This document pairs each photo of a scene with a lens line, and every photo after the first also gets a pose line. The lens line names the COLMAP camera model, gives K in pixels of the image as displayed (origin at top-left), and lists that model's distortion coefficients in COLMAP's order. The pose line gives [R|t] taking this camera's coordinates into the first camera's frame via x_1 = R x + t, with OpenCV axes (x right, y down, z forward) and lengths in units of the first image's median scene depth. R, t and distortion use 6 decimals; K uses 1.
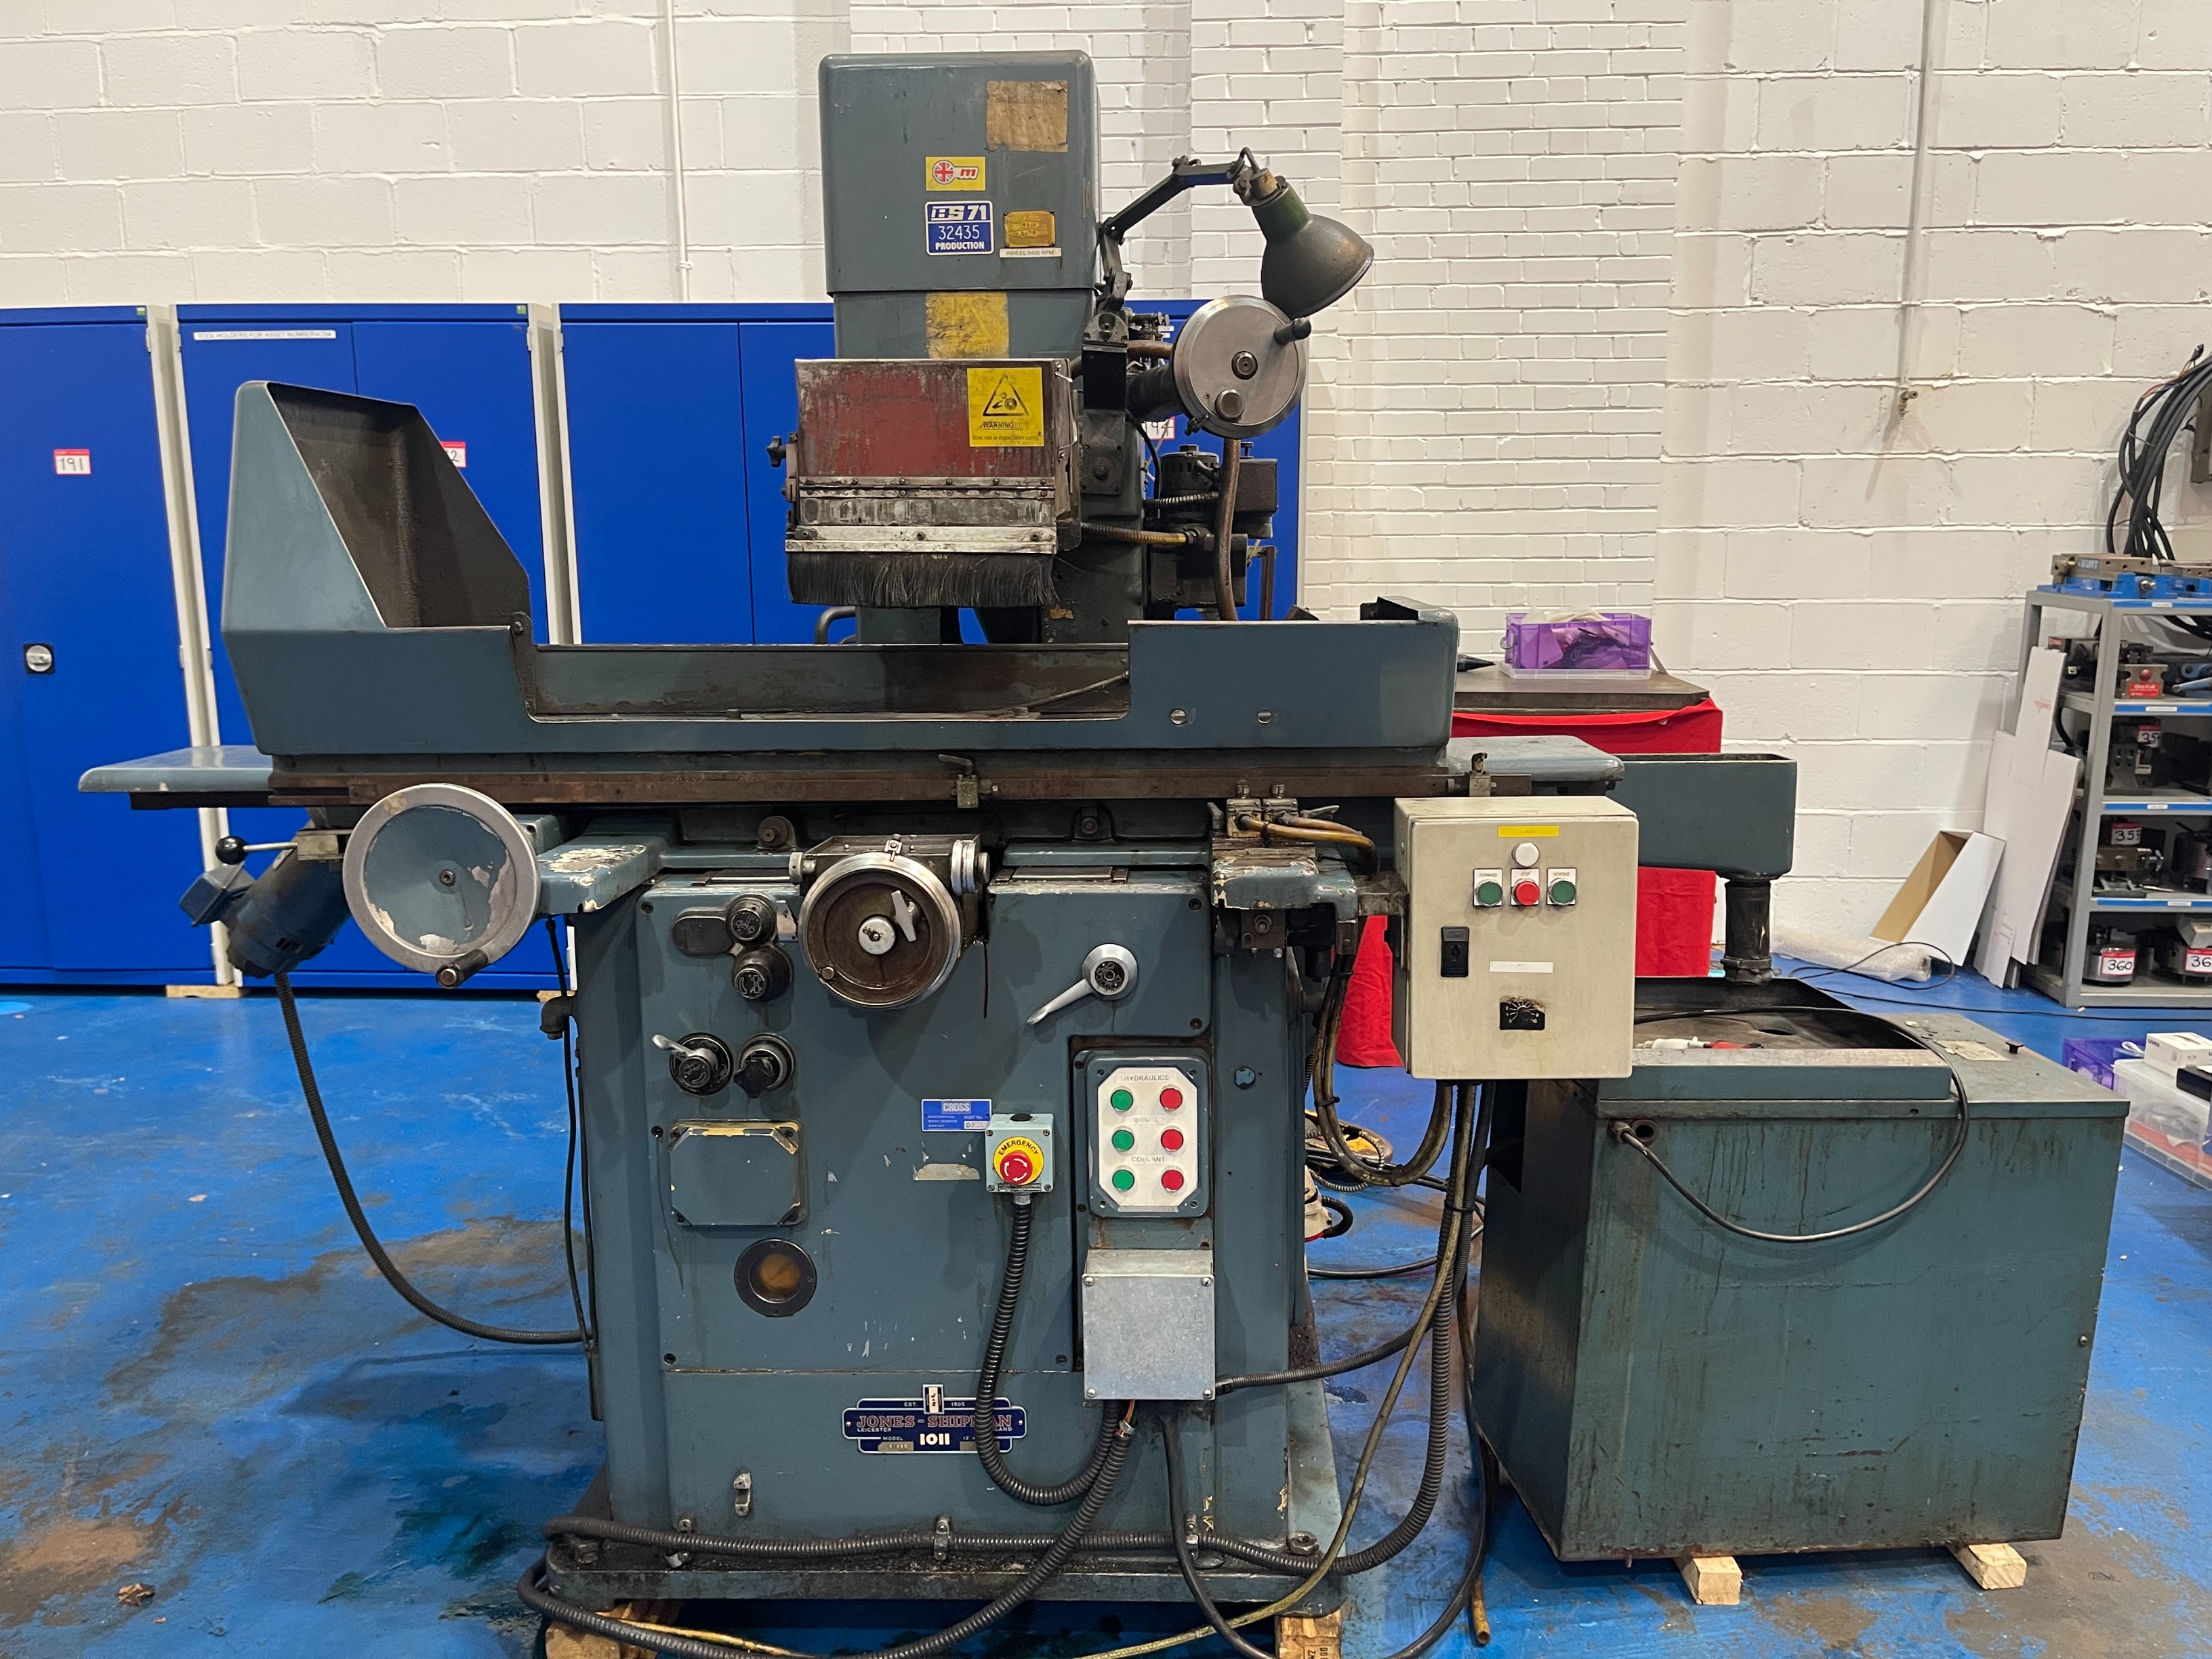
lens RADIAL K [[1678.9, 0, 1127.4], [0, 1678.9, 822.9], [0, 0, 1]] dist [0.061766, -0.089351]
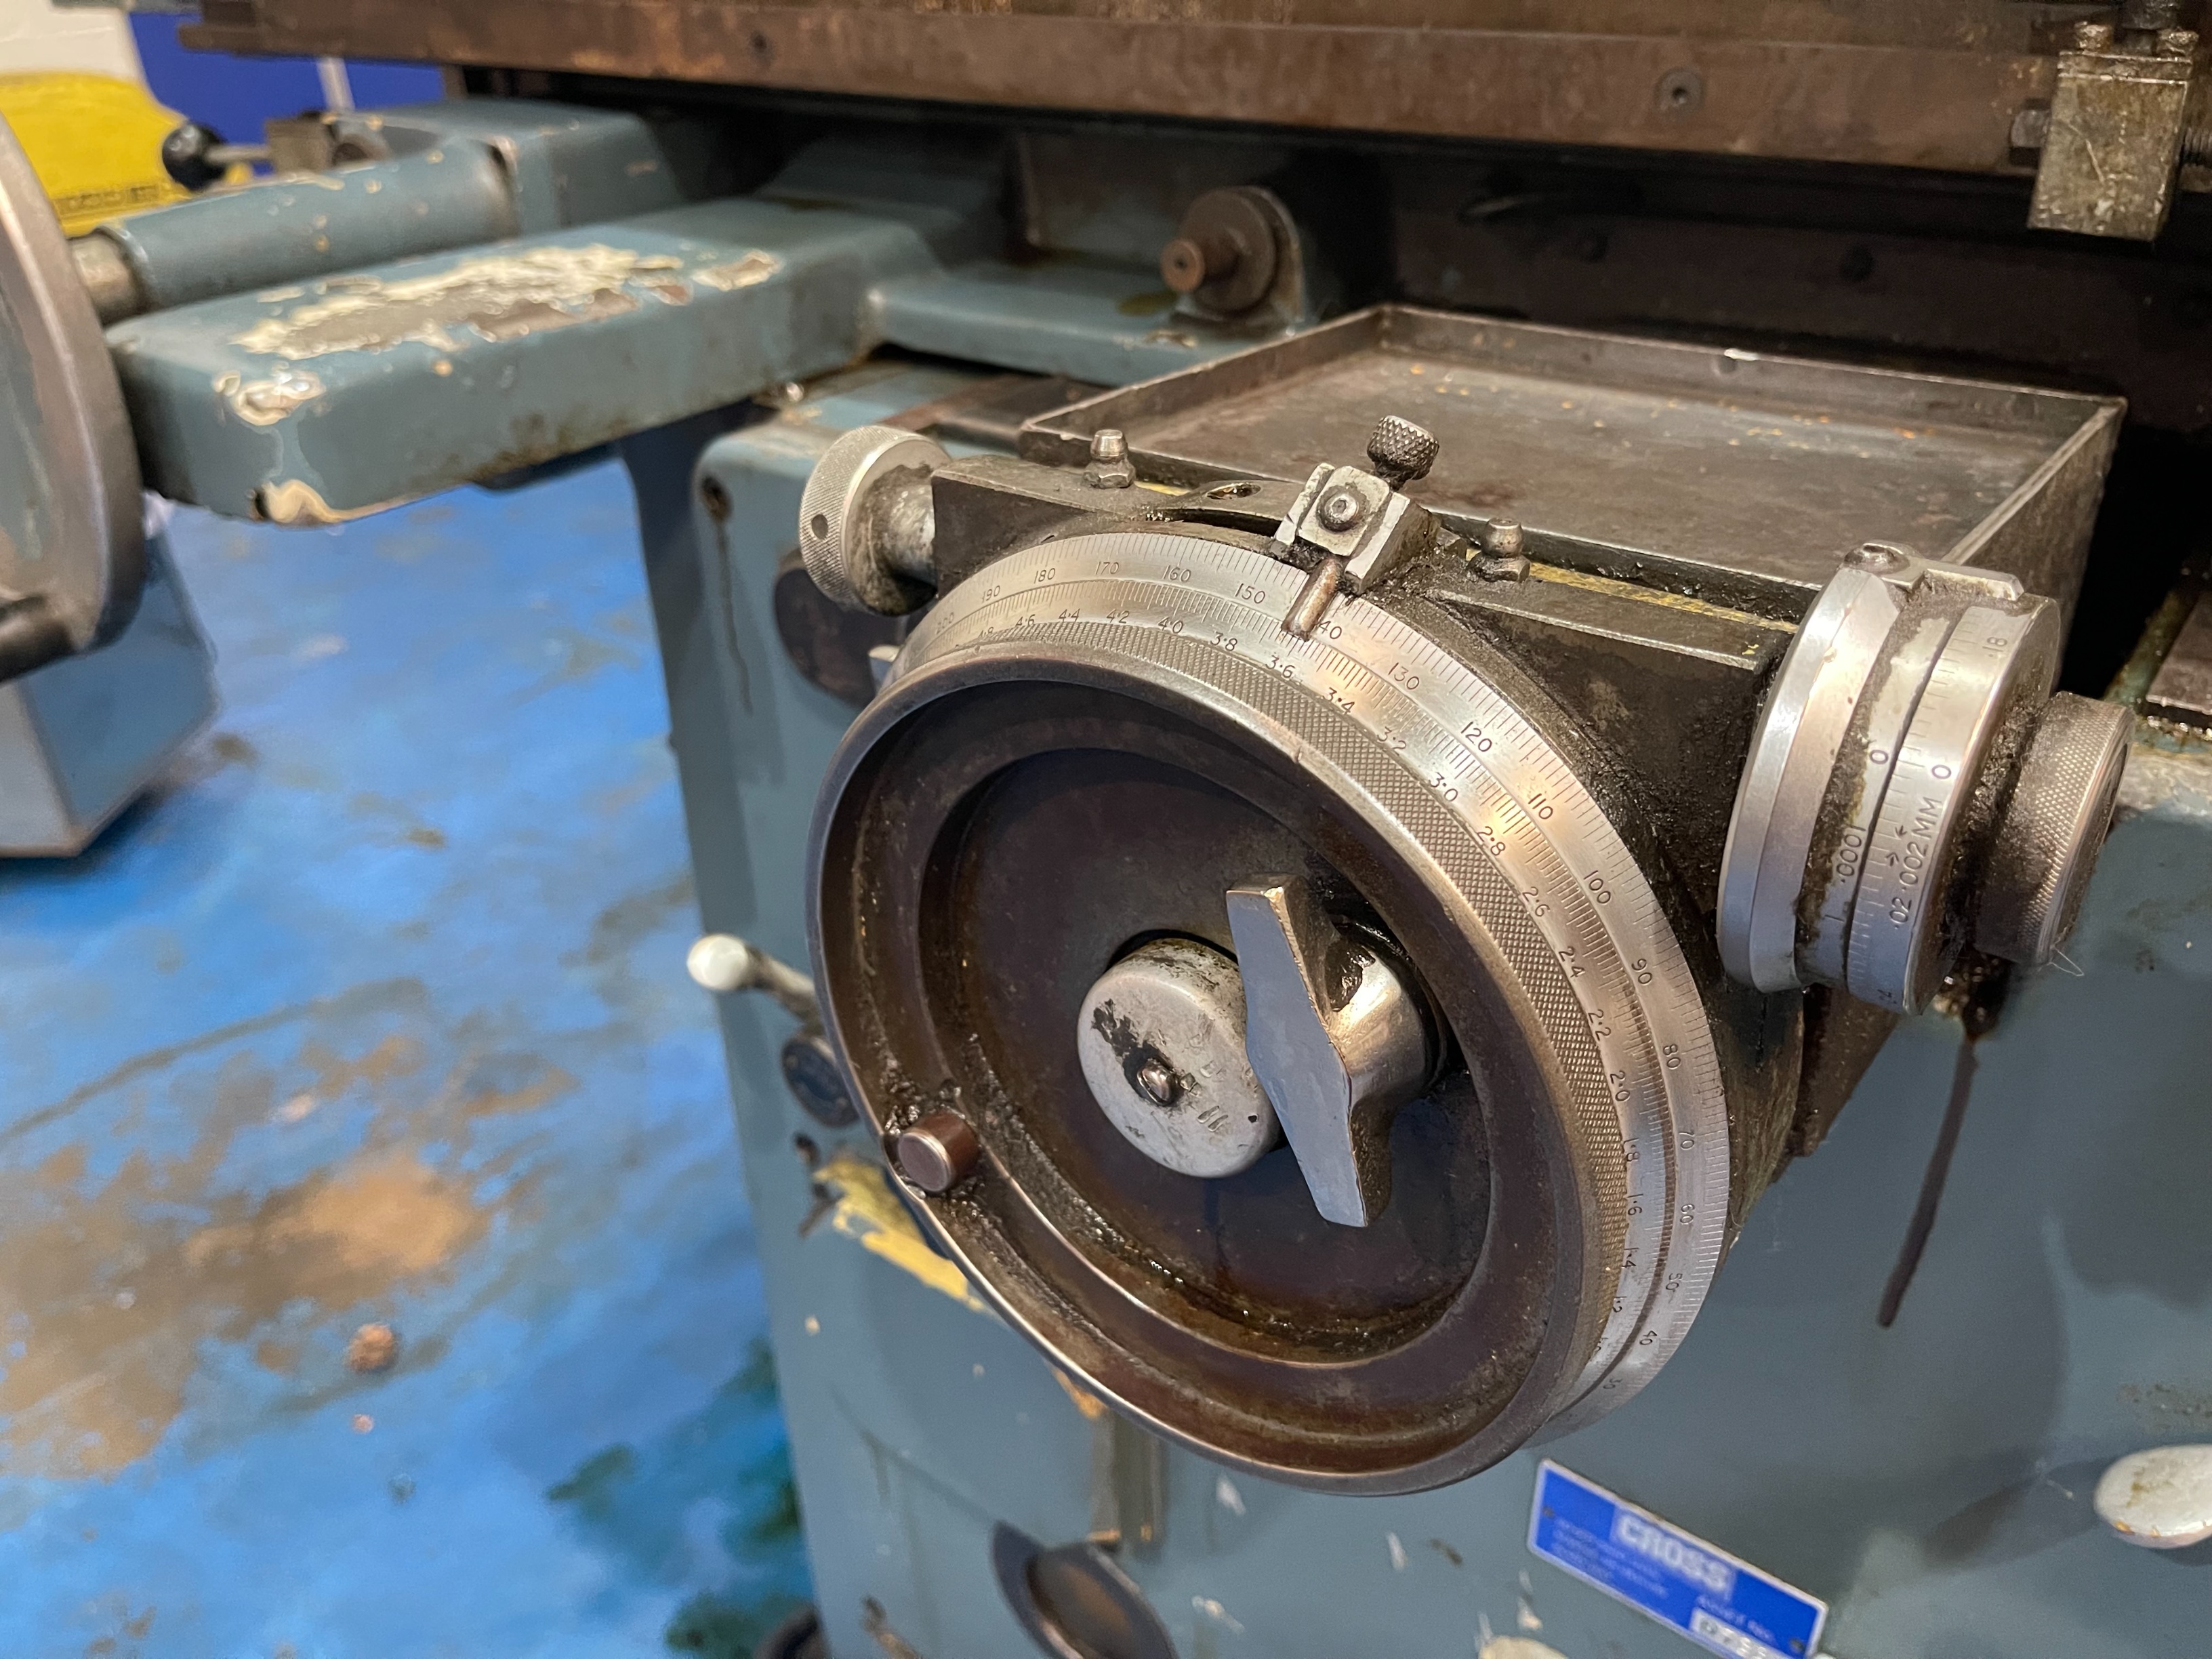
lens RADIAL K [[1729.7, 0, 1106.1], [0, 1729.7, 850.7], [0, 0, 1]] dist [0.060804, -0.106681]
pose [[0.814831, 0.281434, -0.506800, -0.066292], [-0.074818, 0.917990, 0.389483, -0.012000], [0.574851, -0.279445, 0.769062, 0.748072]]
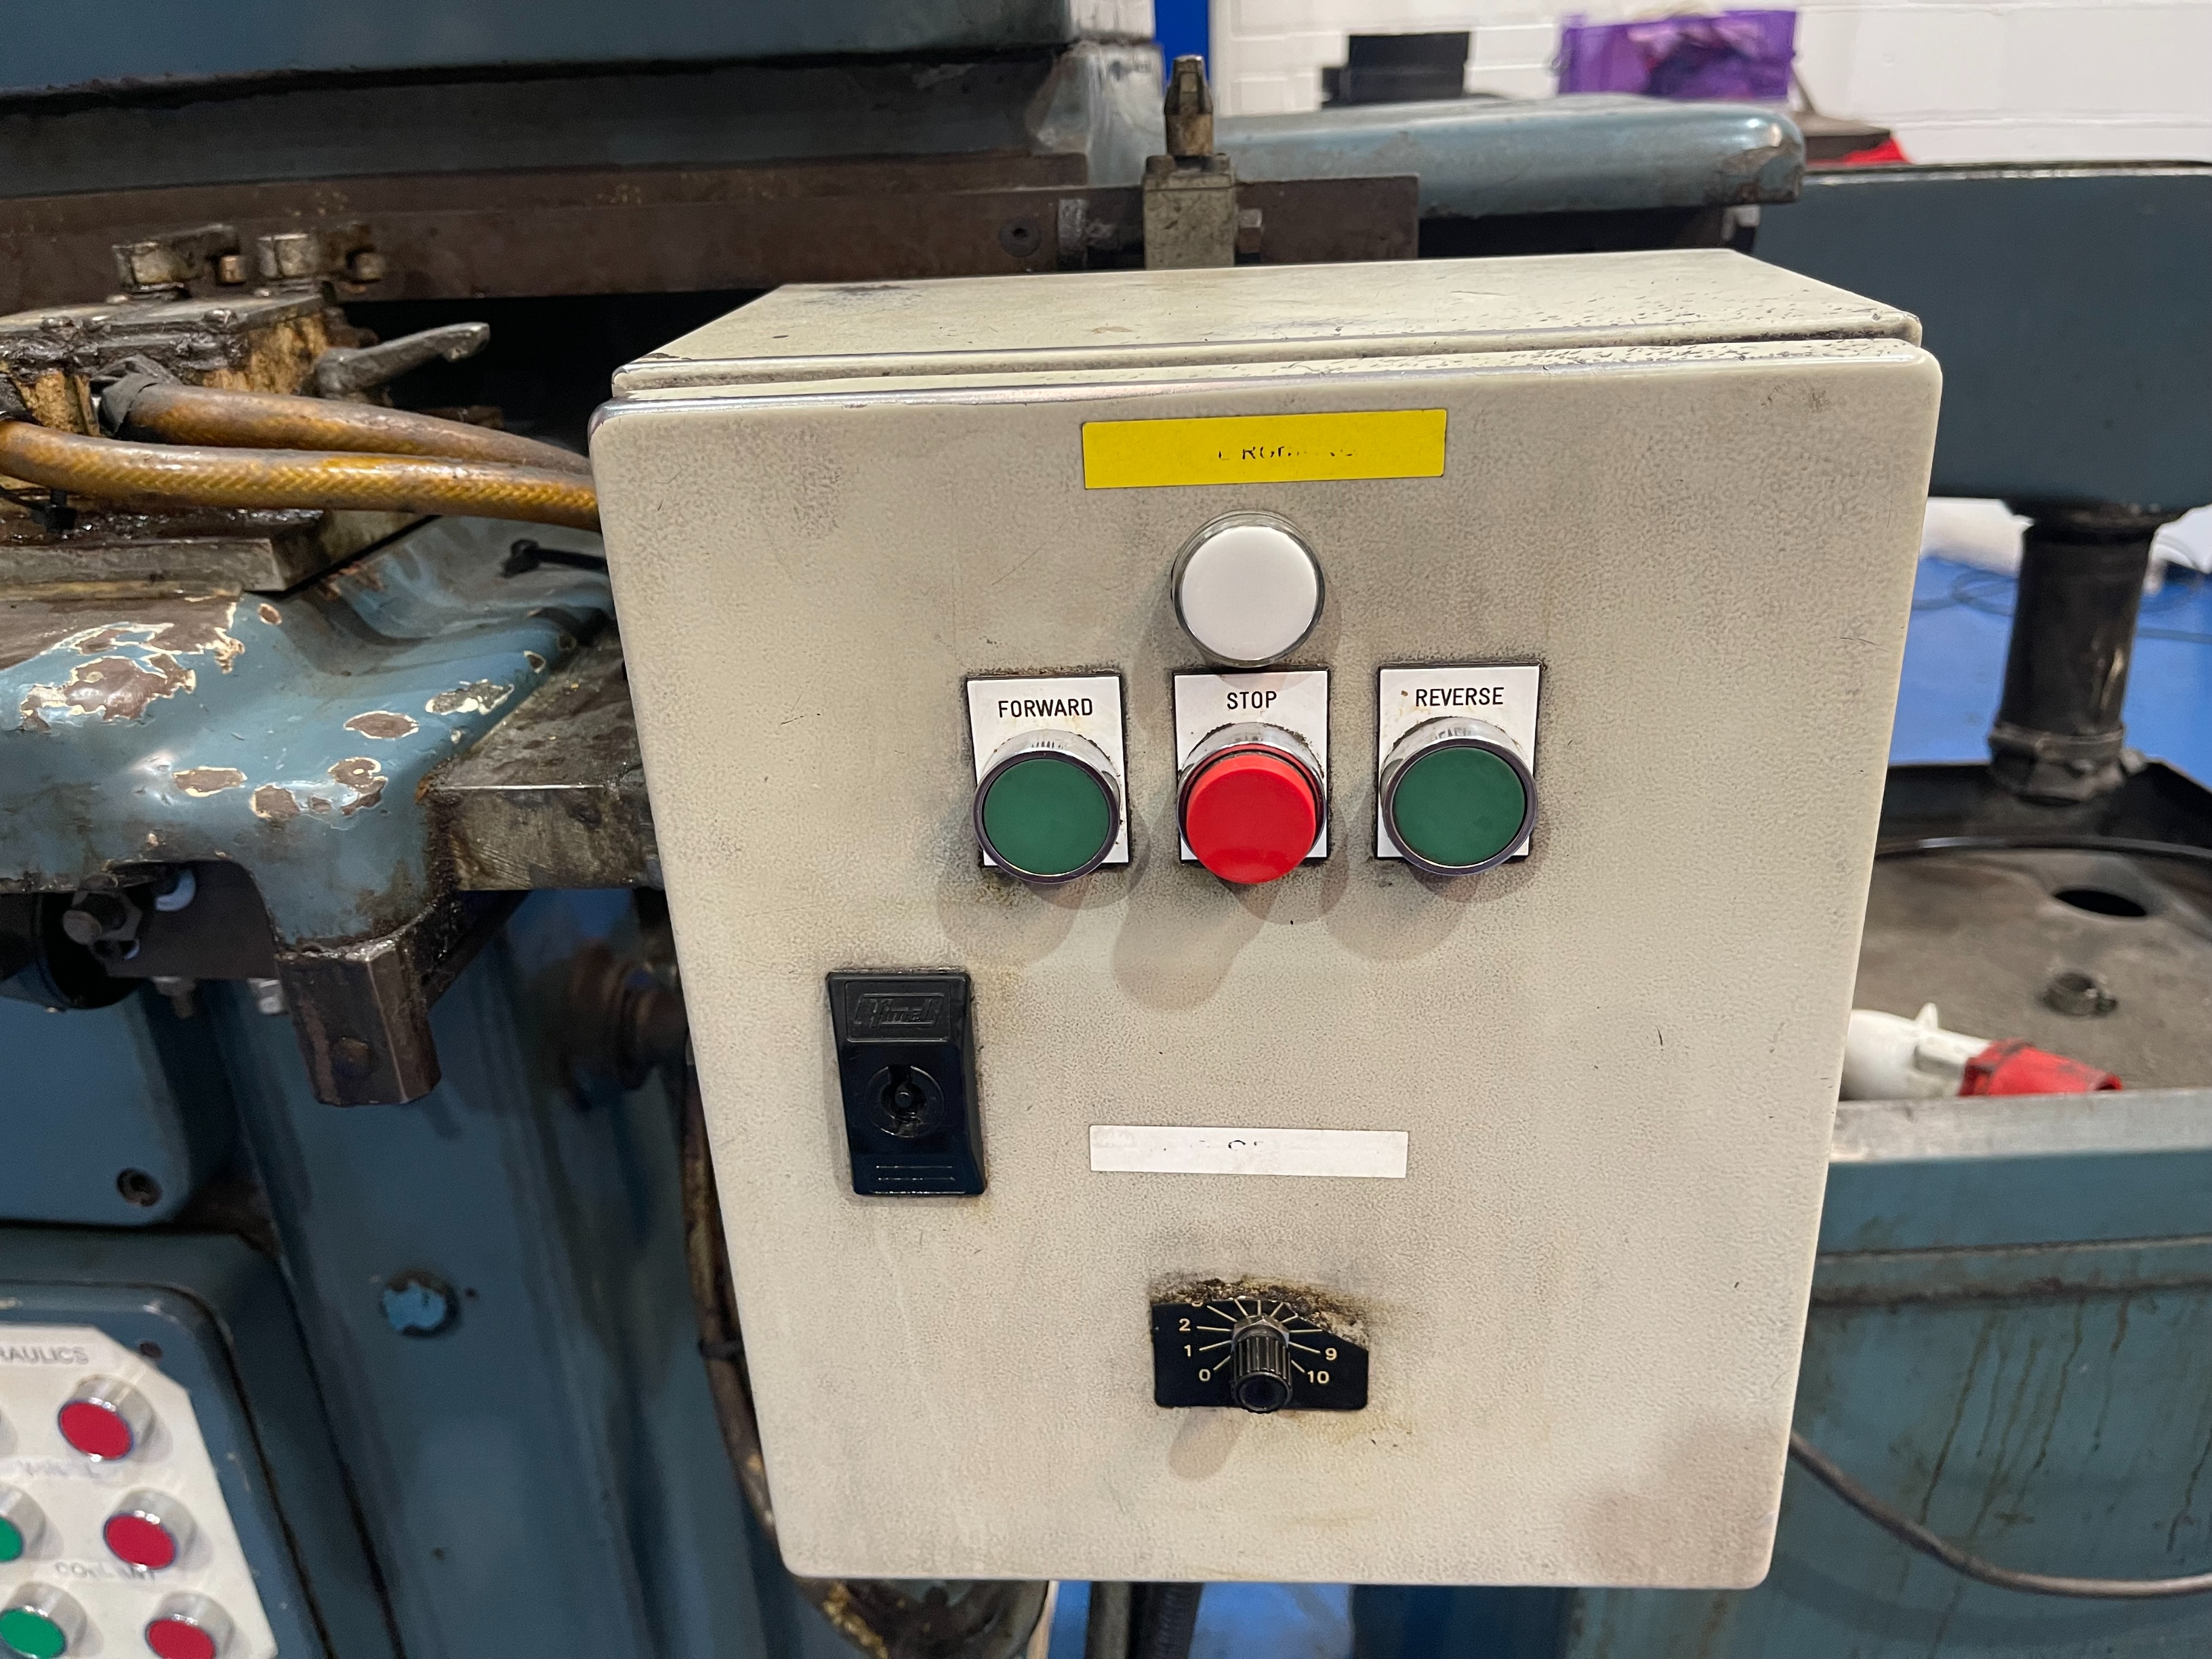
lens RADIAL K [[1729.7, 0, 1106.1], [0, 1729.7, 850.7], [0, 0, 1]] dist [0.060804, -0.106681]
pose [[0.998921, -0.013614, -0.044397, 0.194416], [0.024778, 0.964846, 0.261643, -0.001912], [0.039274, -0.262461, 0.964143, 0.696398]]
